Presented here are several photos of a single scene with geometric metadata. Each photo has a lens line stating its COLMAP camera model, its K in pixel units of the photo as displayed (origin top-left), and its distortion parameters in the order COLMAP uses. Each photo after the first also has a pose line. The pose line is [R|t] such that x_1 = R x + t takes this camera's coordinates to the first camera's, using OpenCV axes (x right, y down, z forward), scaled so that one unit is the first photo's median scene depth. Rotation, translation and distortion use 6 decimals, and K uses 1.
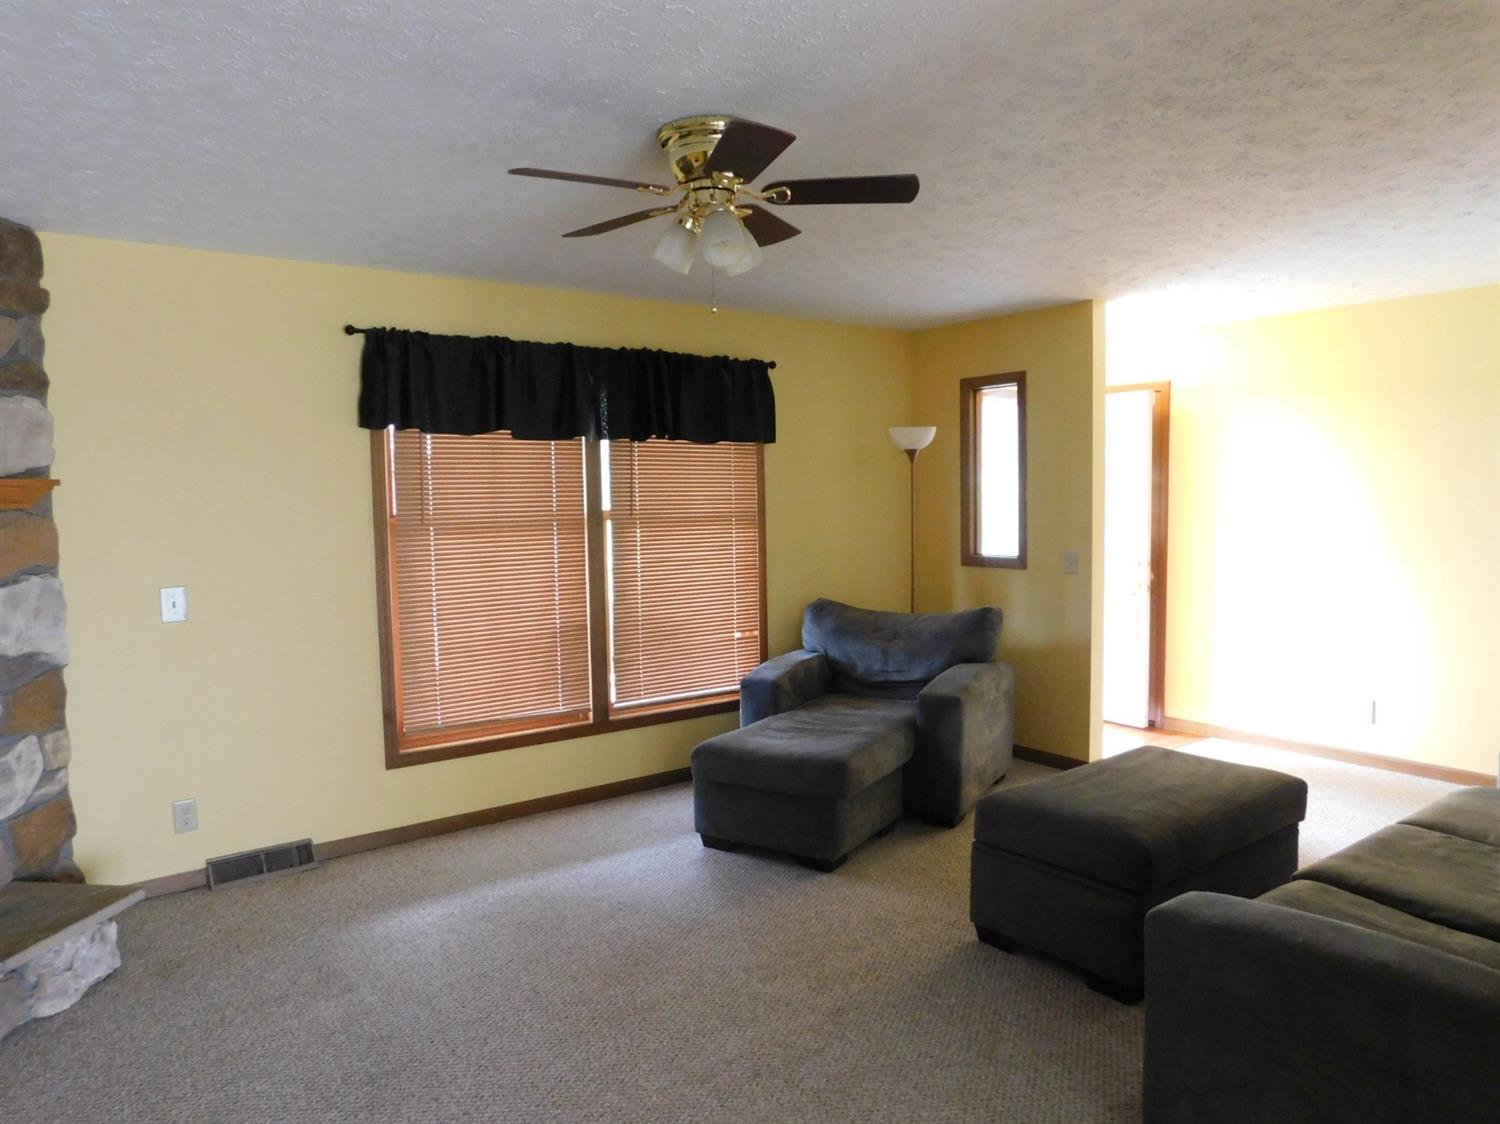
lens RADIAL K [[994.9, 0, 750.0], [0, 994.9, 562.0], [0, 0, 1]] dist [-0.067860, 0.056964]
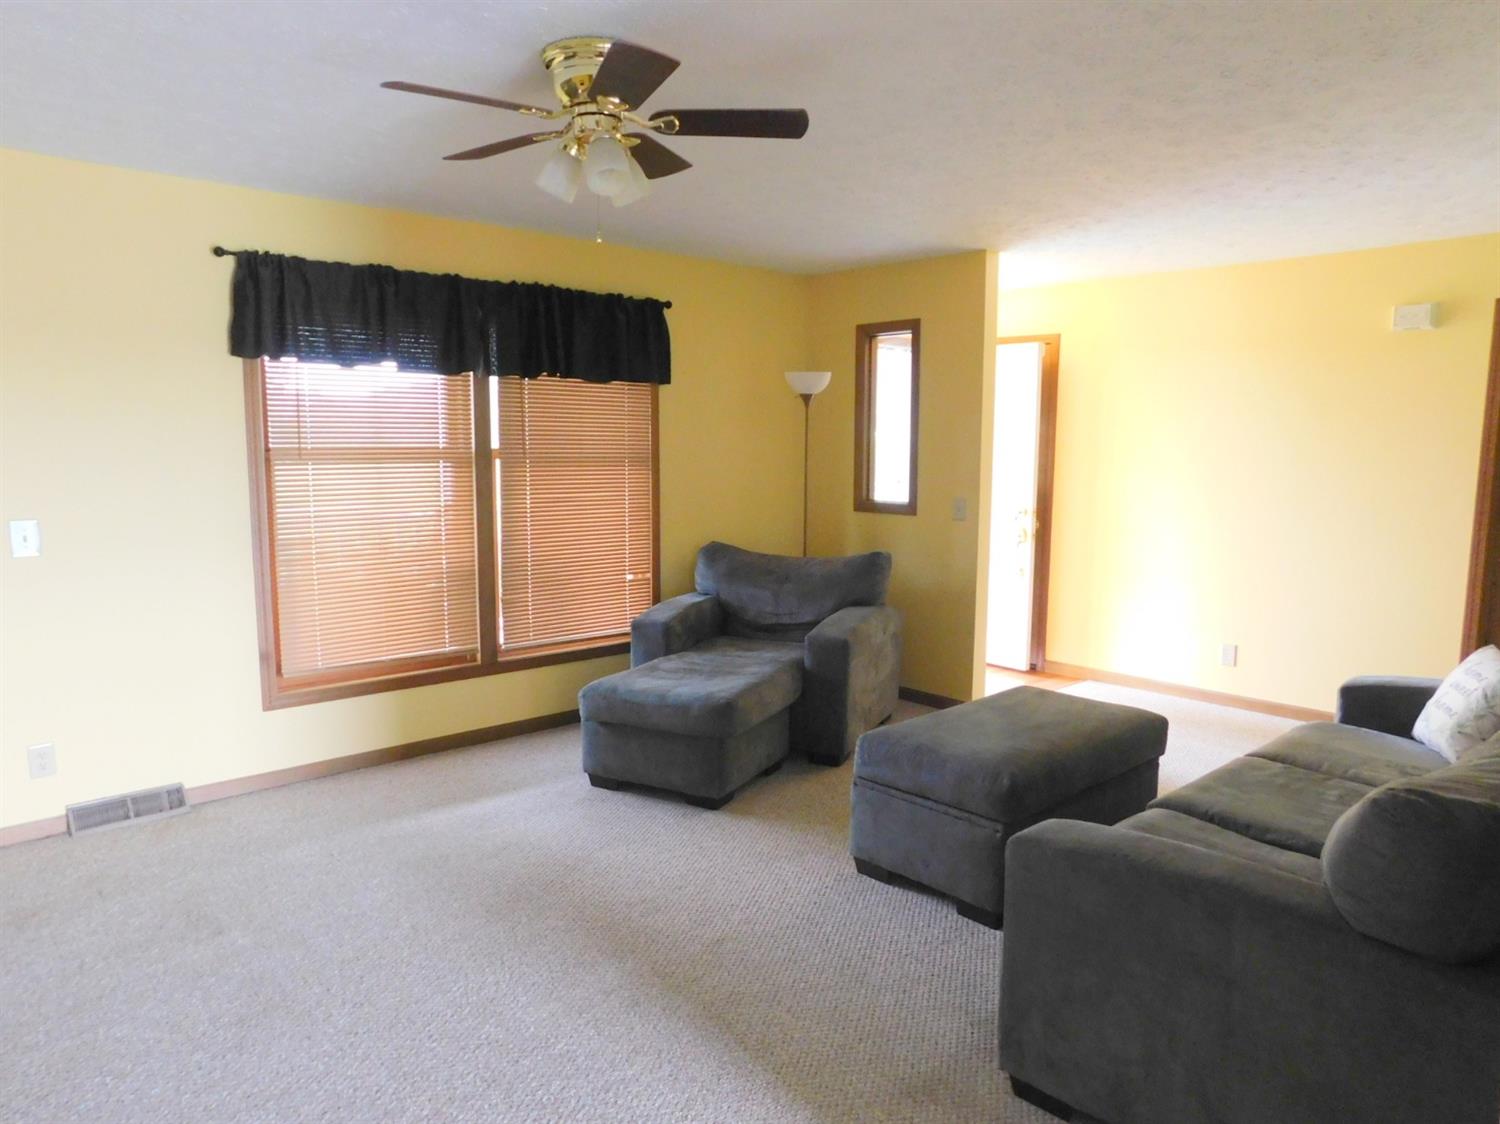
lens RADIAL K [[994.9, 0, 750.0], [0, 994.9, 562.0], [0, 0, 1]] dist [-0.067860, 0.056964]
pose [[0.995324, 0.009658, 0.096105, 0.014505], [-0.014605, 0.998597, 0.050904, 0.007213], [-0.095479, -0.052069, 0.994069, -0.000859]]
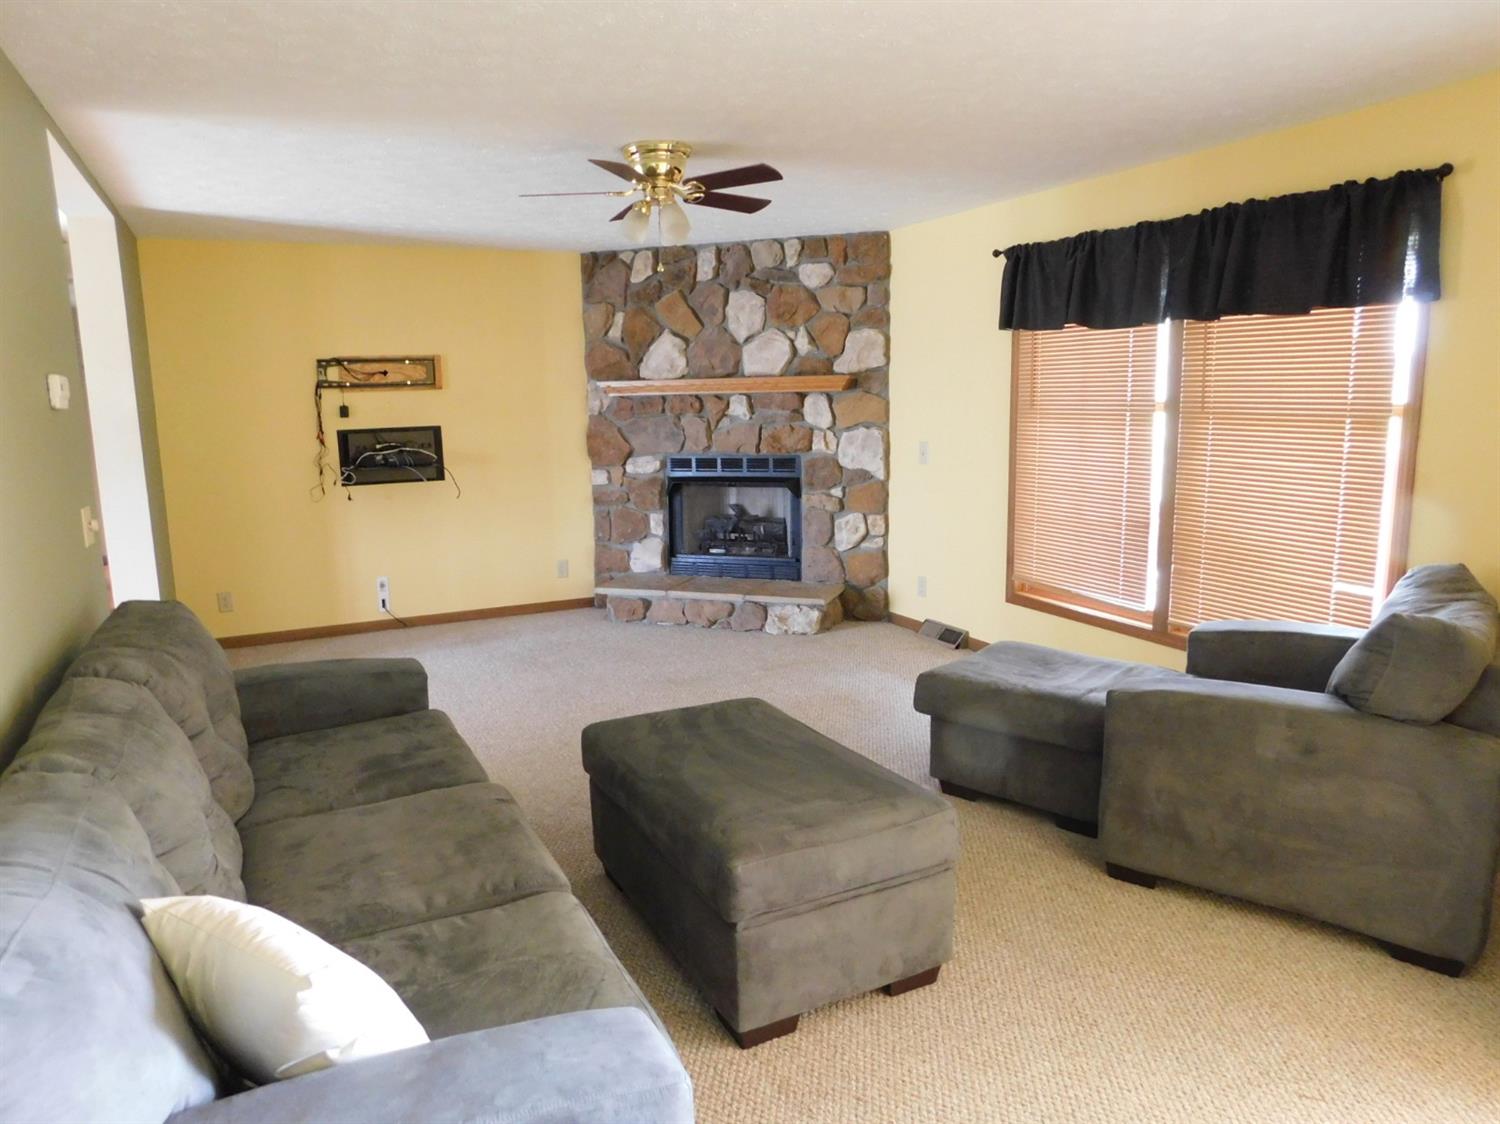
lens RADIAL K [[1020.2, 0, 749.2], [0, 1020.2, 567.8], [0, 0, 1]] dist [-0.104826, 0.145254]
pose [[-0.187095, 0.188317, -0.964123, 0.956969], [-0.046345, 0.978668, 0.200151, -0.079712], [0.981248, 0.082130, -0.174377, 0.911378]]
